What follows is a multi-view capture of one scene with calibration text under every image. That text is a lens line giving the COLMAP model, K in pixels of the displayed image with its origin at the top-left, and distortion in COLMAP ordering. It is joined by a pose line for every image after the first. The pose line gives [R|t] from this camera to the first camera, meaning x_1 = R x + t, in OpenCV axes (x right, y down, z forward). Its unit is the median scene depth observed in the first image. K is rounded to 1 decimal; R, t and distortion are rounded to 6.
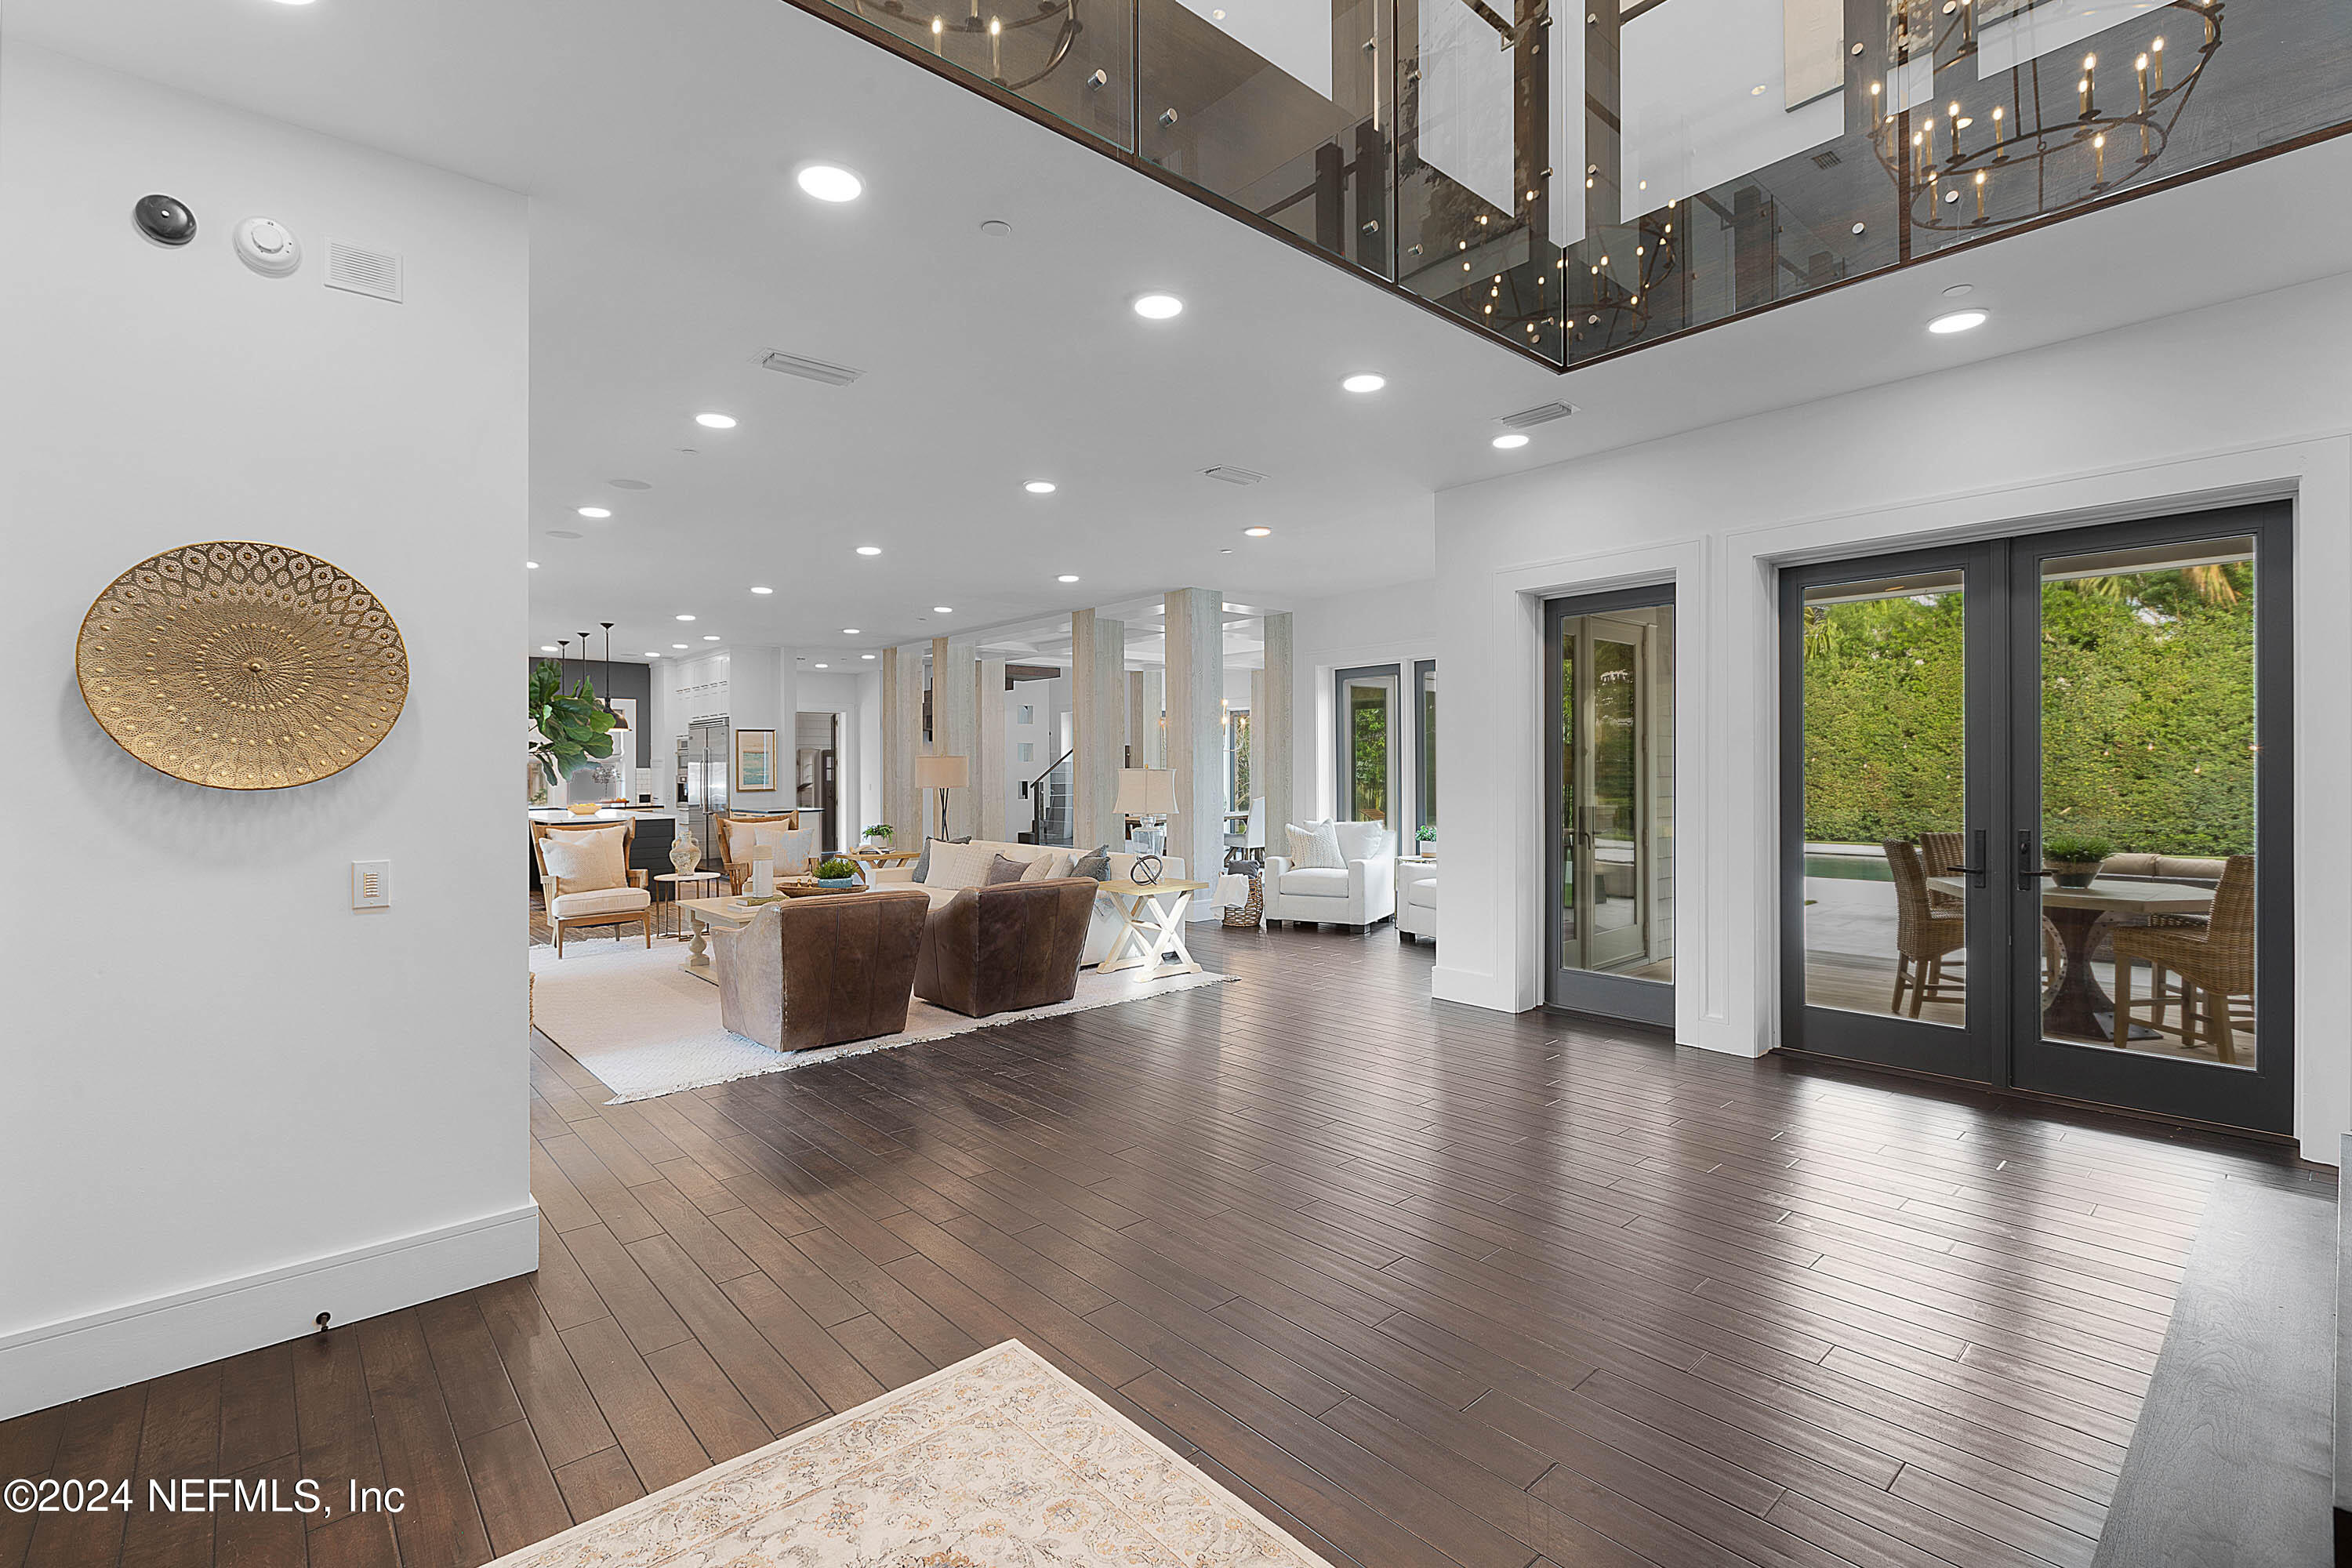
lens RADIAL K [[1053.1, 0, 1156.0], [0, 1053.1, 744.8], [0, 0, 1]] dist [-0.001228, 0.000427]
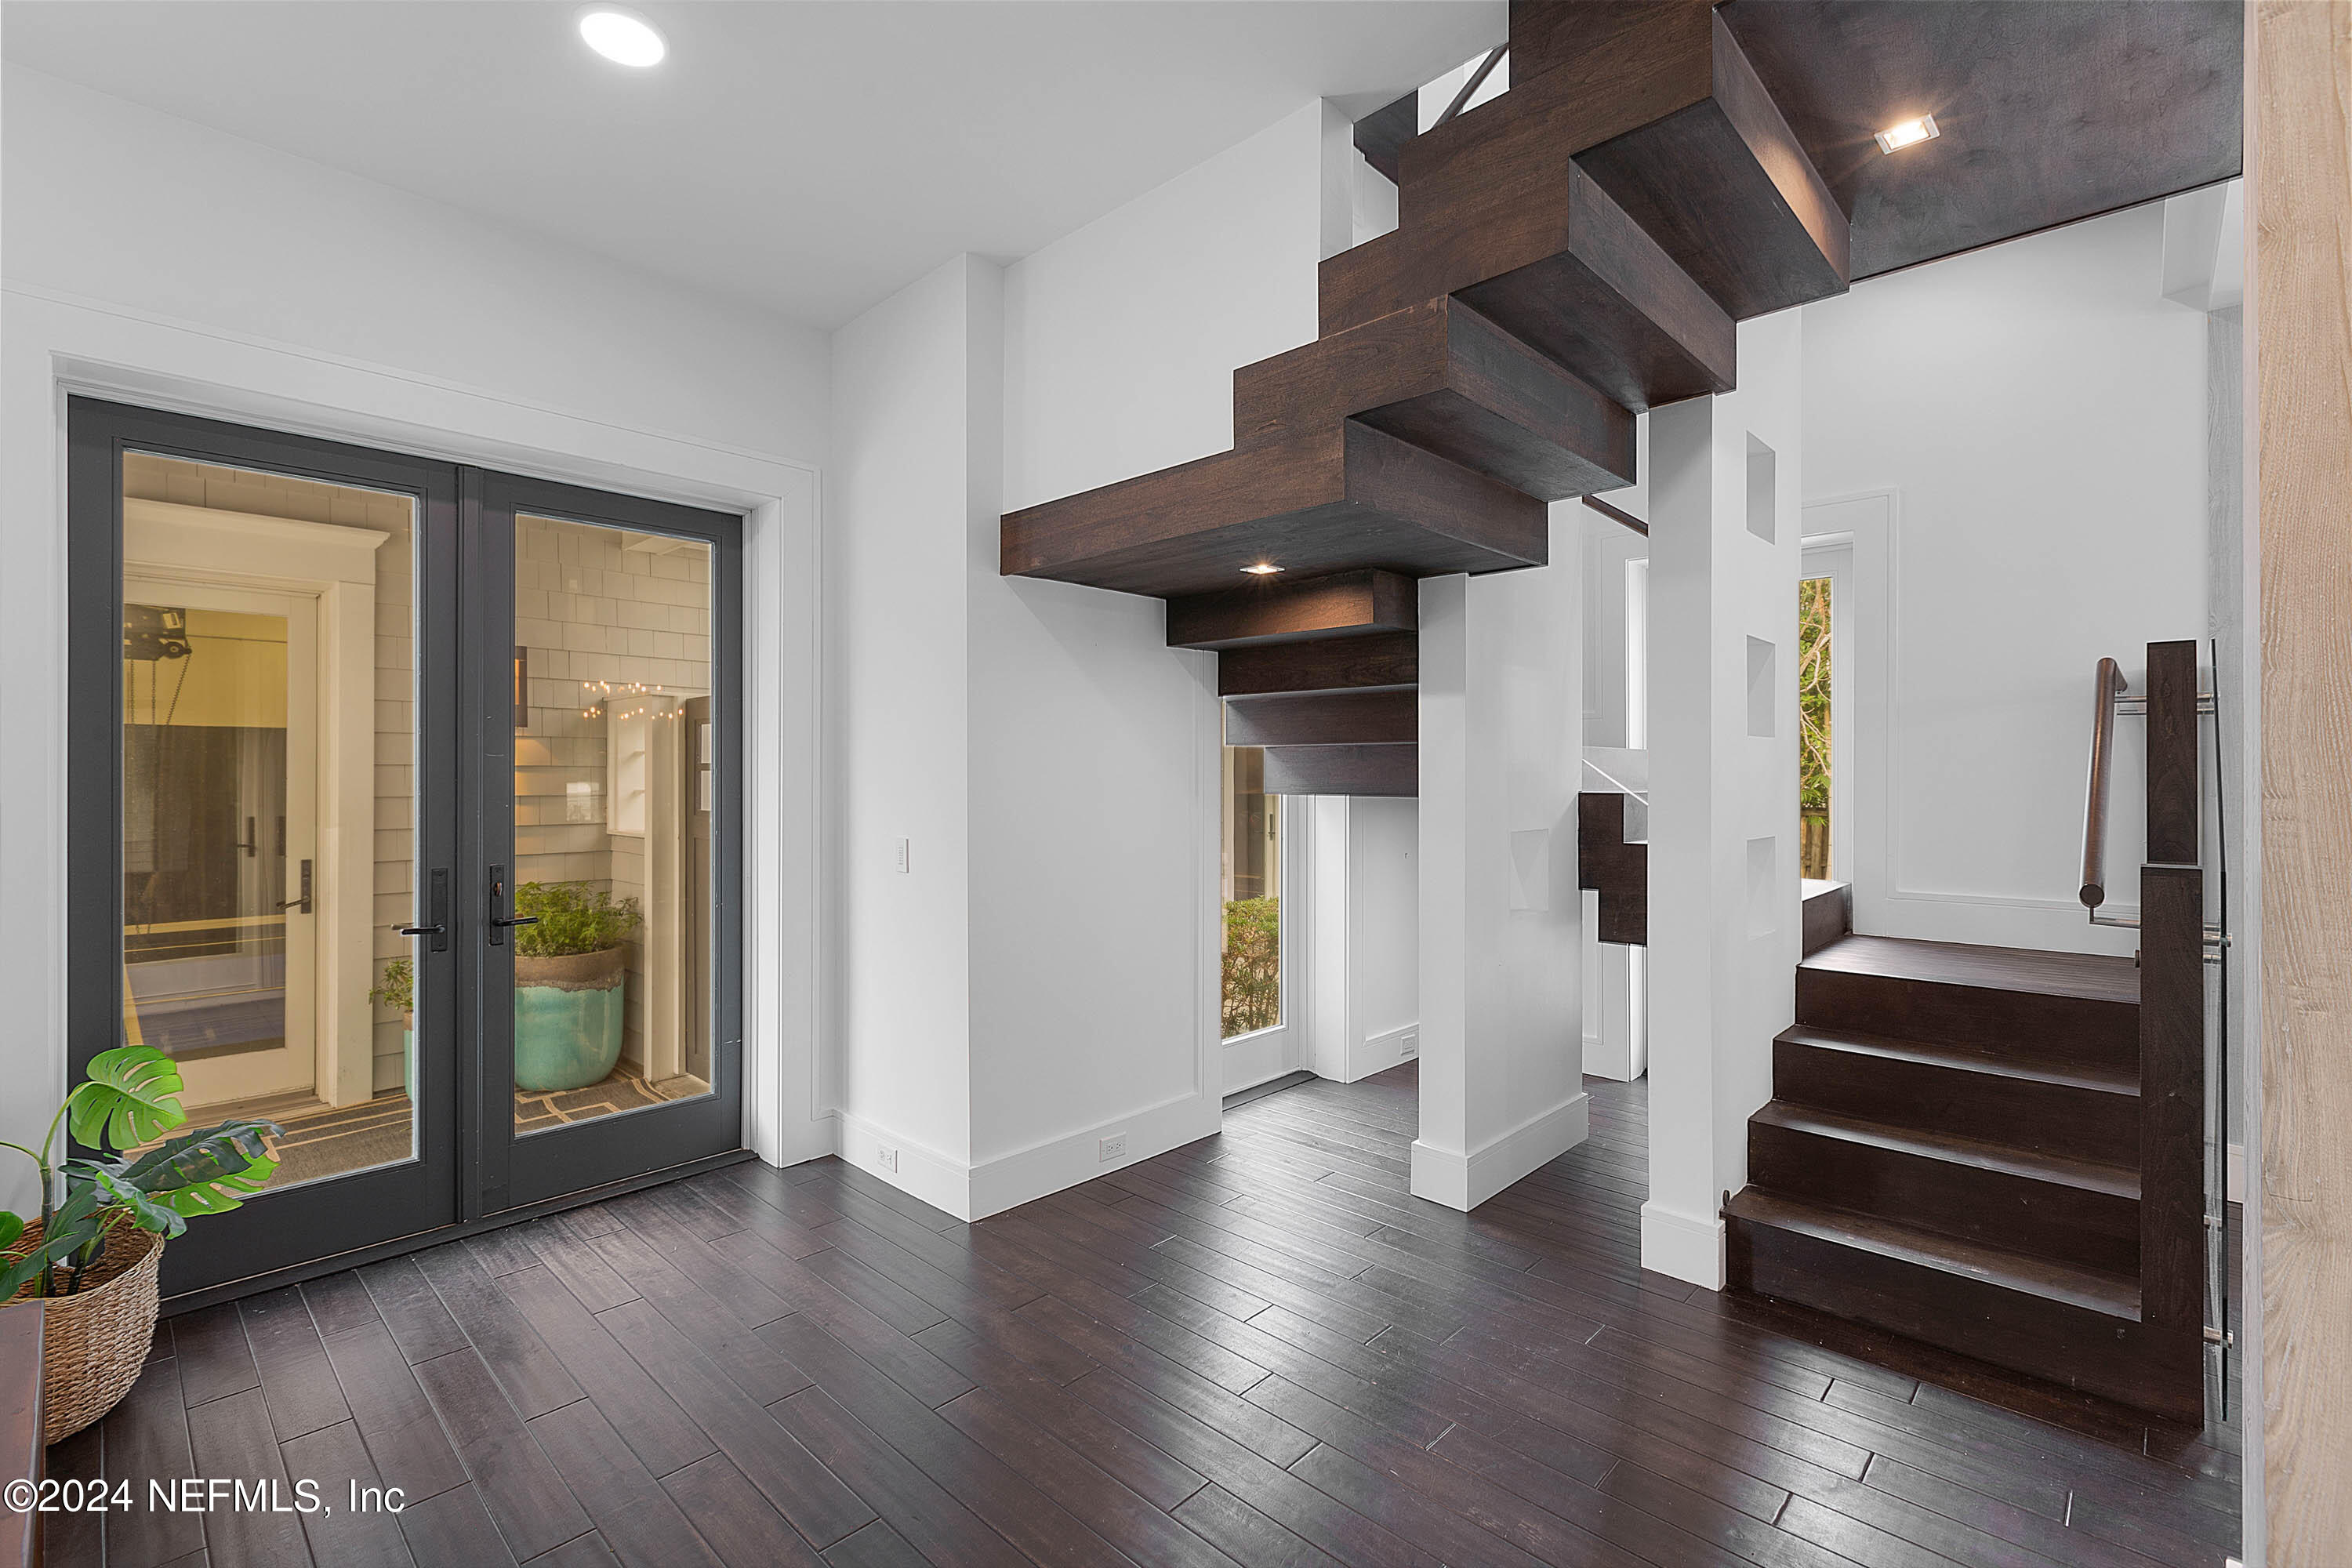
lens RADIAL K [[1053.1, 0, 1160.6], [0, 1053.1, 782.5], [0, 0, 1]] dist [-0.001228, 0.000427]
pose [[0.997144, 0.009726, 0.074894, -0.297794], [-0.011773, 0.999568, 0.026927, 0.025277], [-0.074600, -0.027732, 0.996828, 0.997591]]
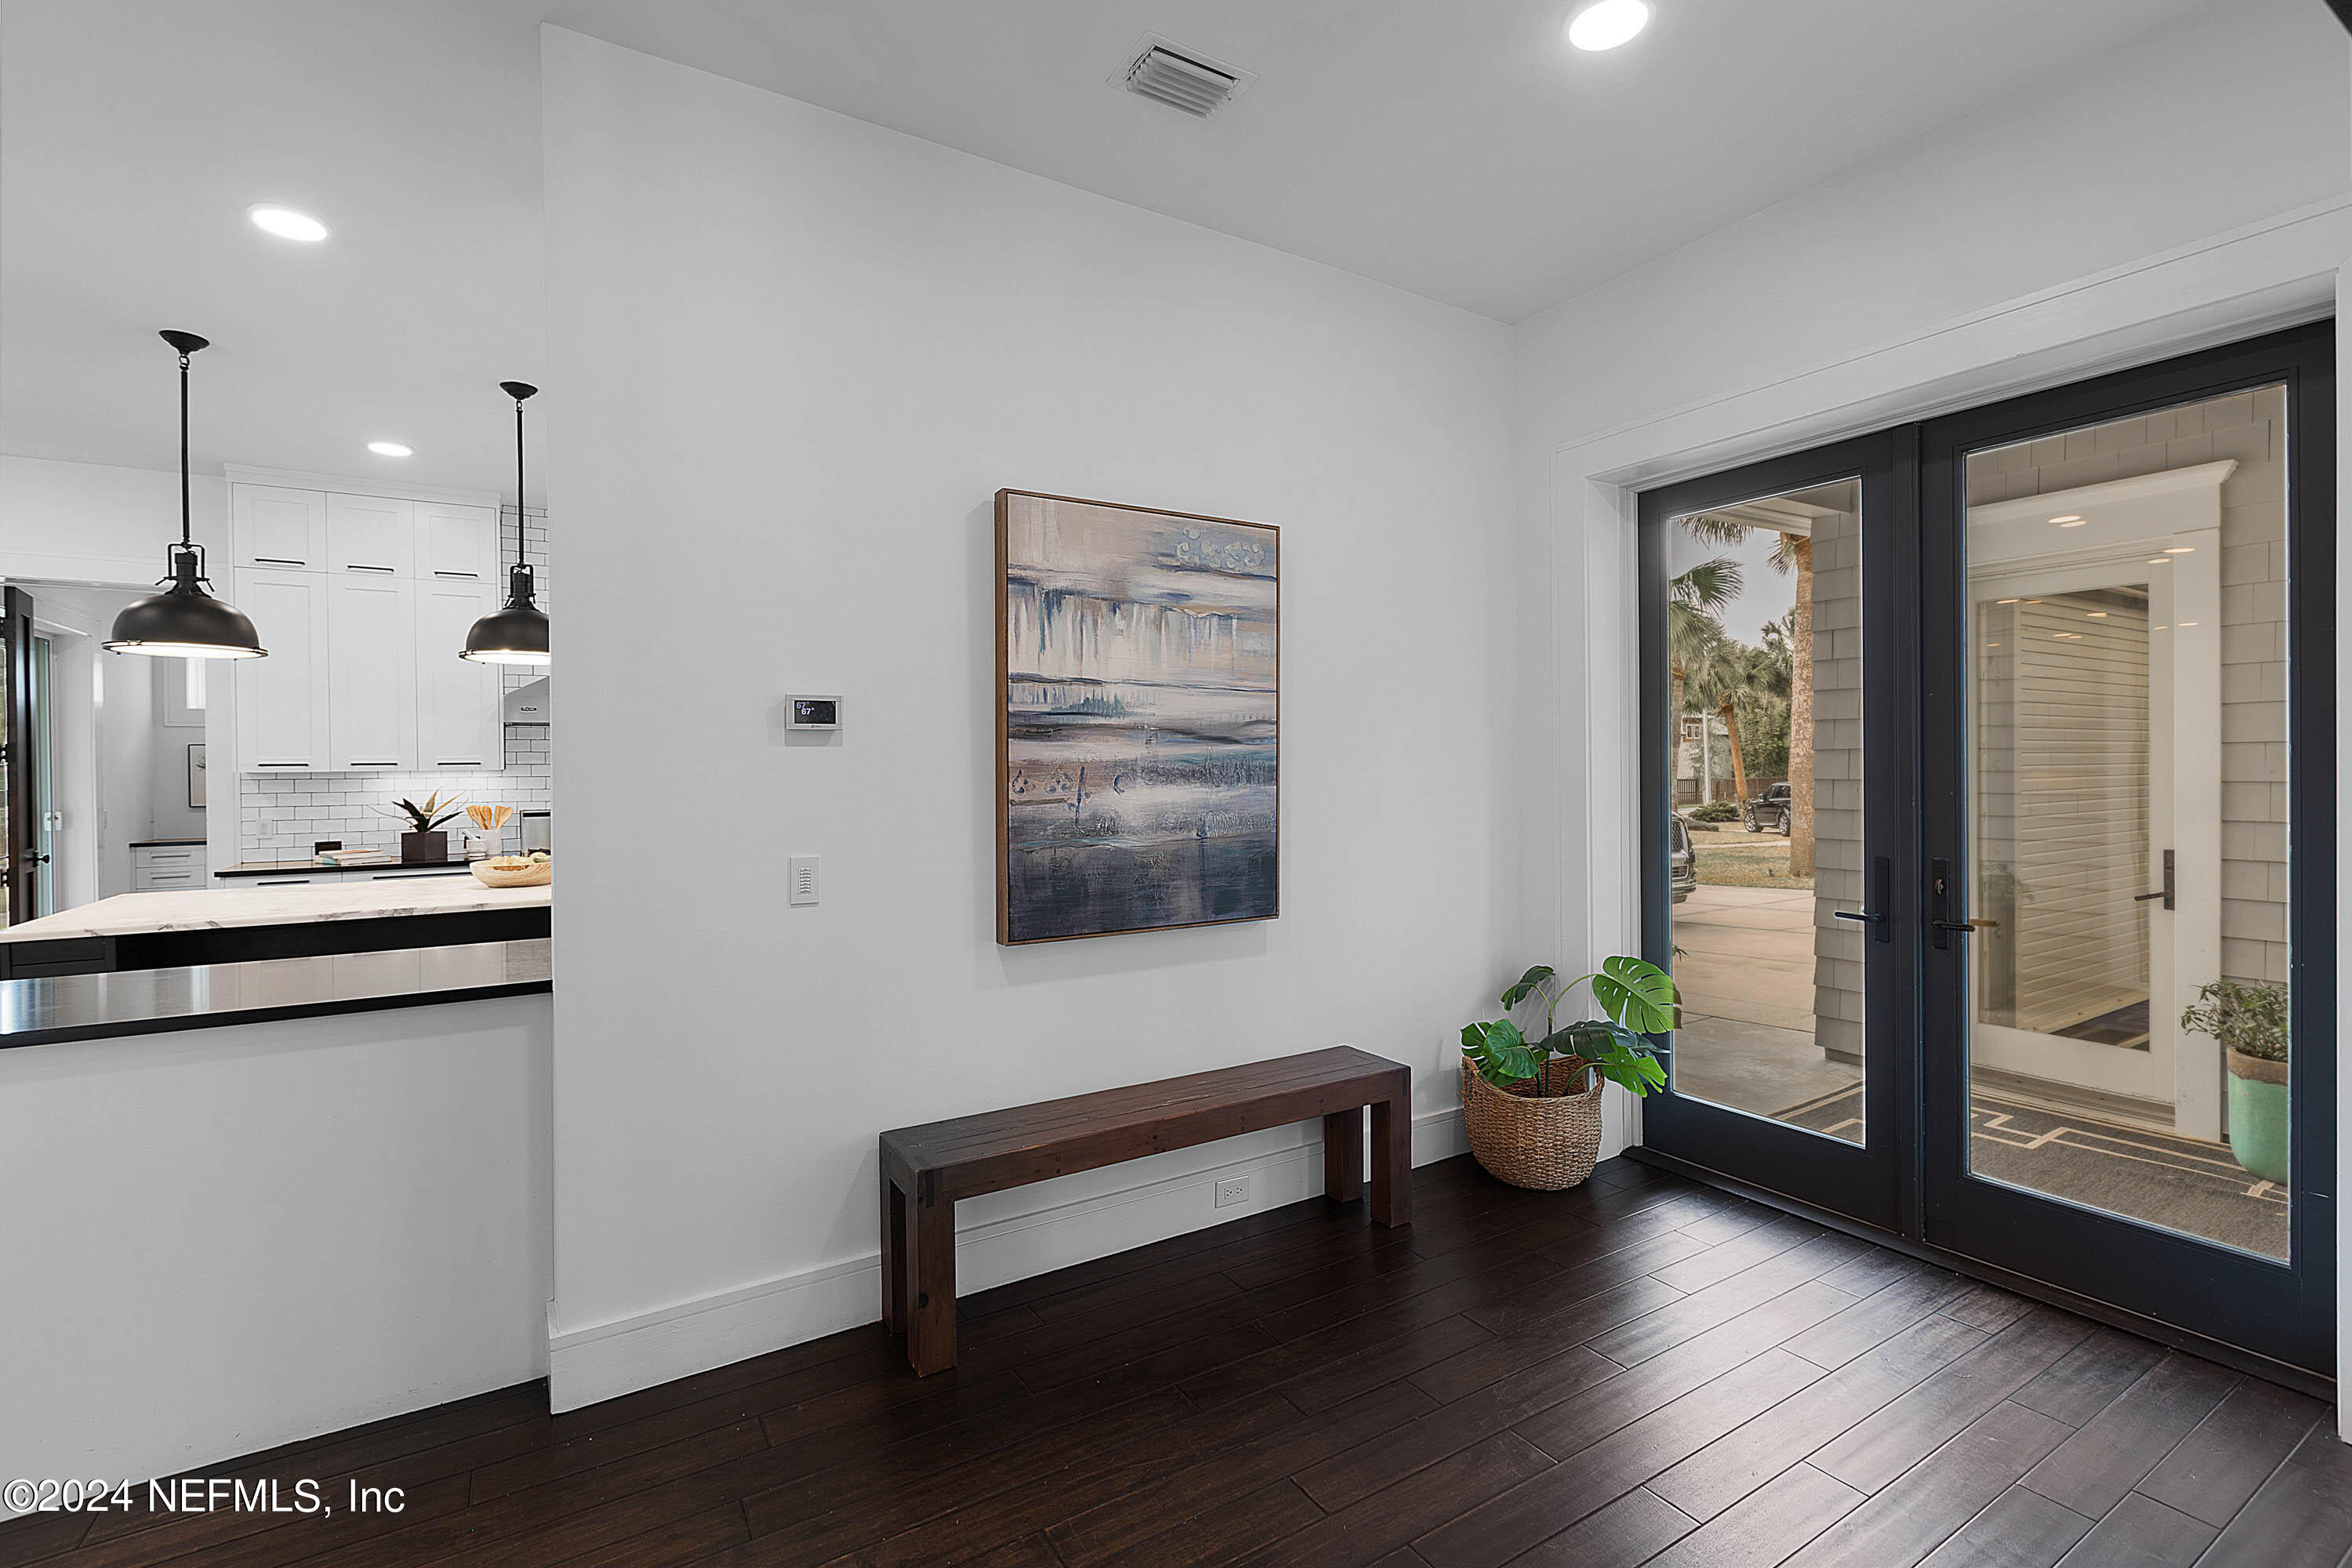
lens RADIAL K [[1053.1, 0, 1174.6], [0, 1053.1, 766.1], [0, 0, 1]] dist [-0.001228, 0.000427]
pose [[-0.177379, 0.015967, -0.984013, -0.188885], [0.031023, 0.999462, 0.010625, 0.026410], [0.983653, -0.028642, -0.177779, 1.137465]]
